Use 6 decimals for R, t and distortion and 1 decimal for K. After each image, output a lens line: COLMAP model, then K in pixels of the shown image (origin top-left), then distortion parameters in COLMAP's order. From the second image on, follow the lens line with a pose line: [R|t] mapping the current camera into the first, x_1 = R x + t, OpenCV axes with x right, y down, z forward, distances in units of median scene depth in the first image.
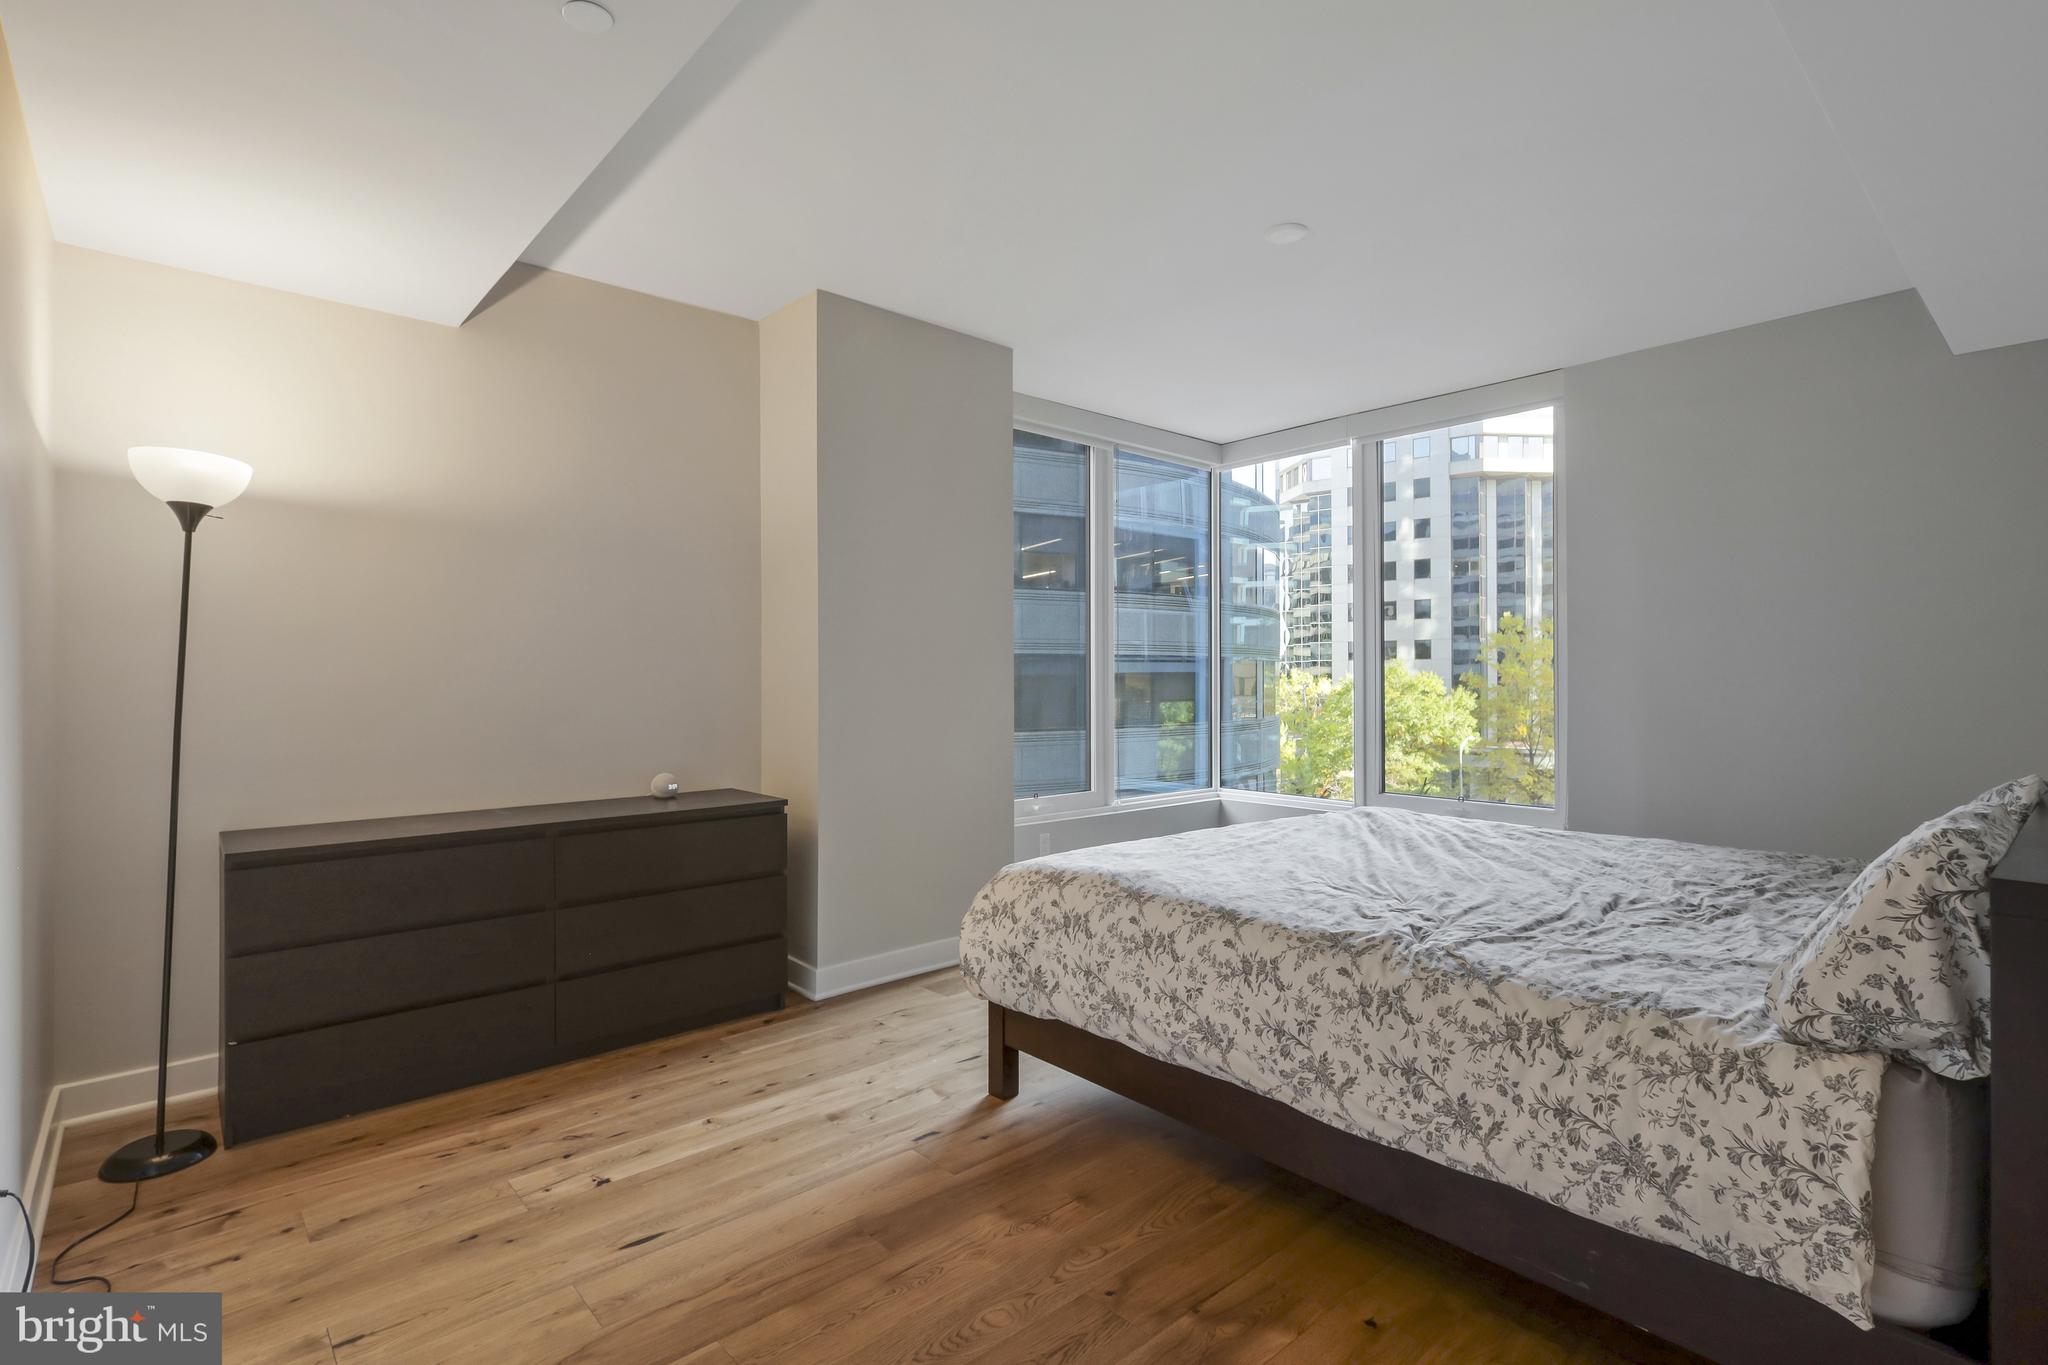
lens RADIAL K [[962.1, 0, 1002.6], [0, 962.1, 666.0], [0, 0, 1]] dist [0.002338, 0.000581]
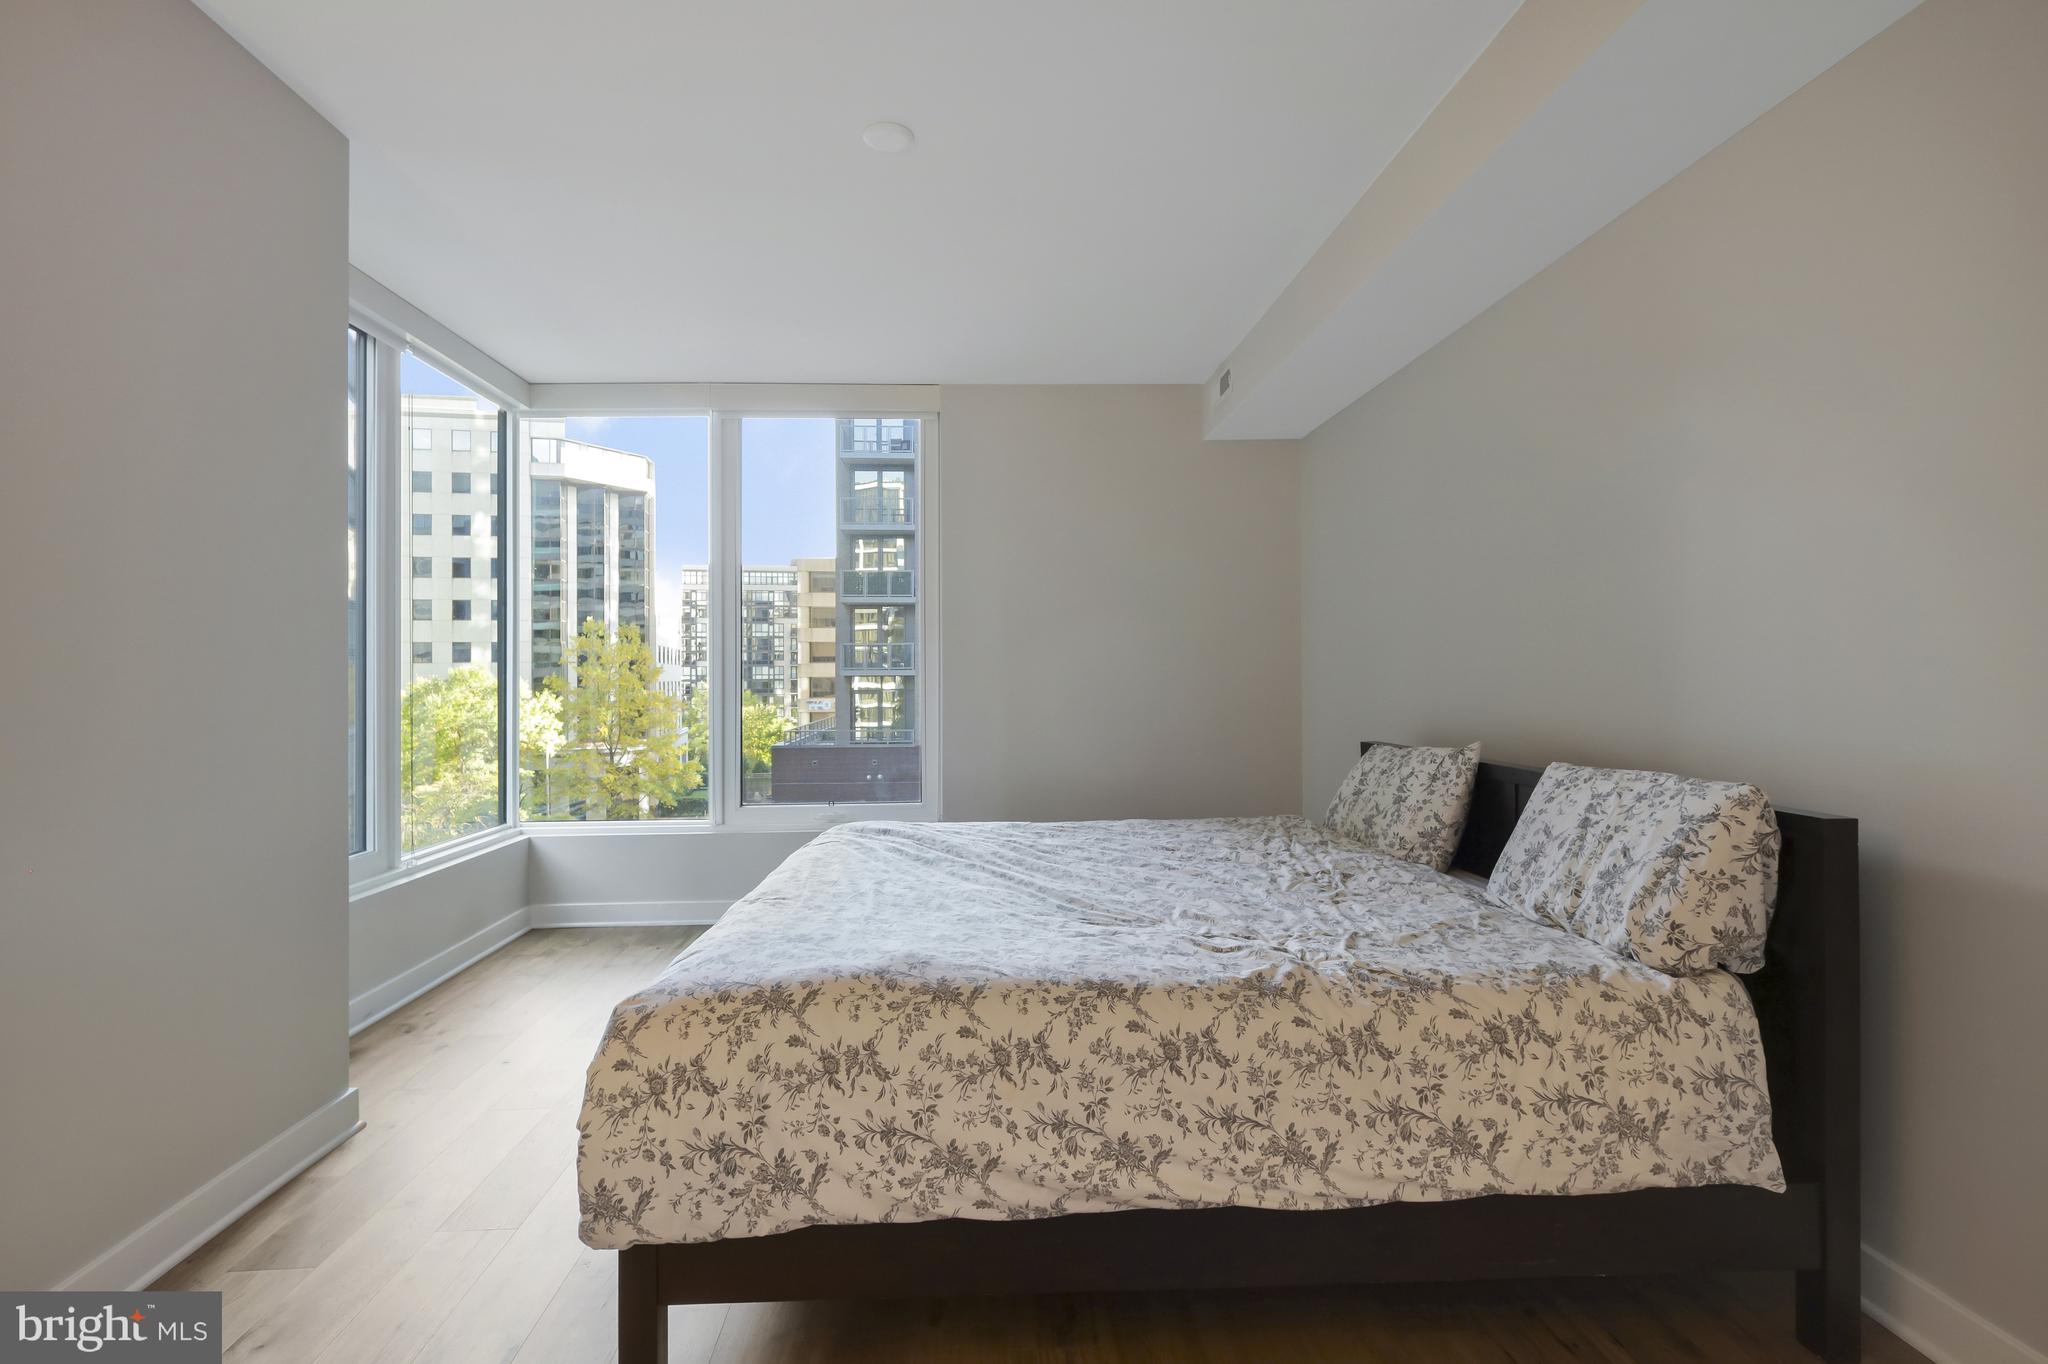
lens RADIAL K [[962.1, 0, 1007.1], [0, 962.1, 671.5], [0, 0, 1]] dist [0.002338, 0.000581]
pose [[0.618084, -0.001485, 0.786111, -0.404307], [-0.000279, 0.999998, 0.002109, 0.006105], [-0.786112, -0.001523, 0.618082, 0.581917]]
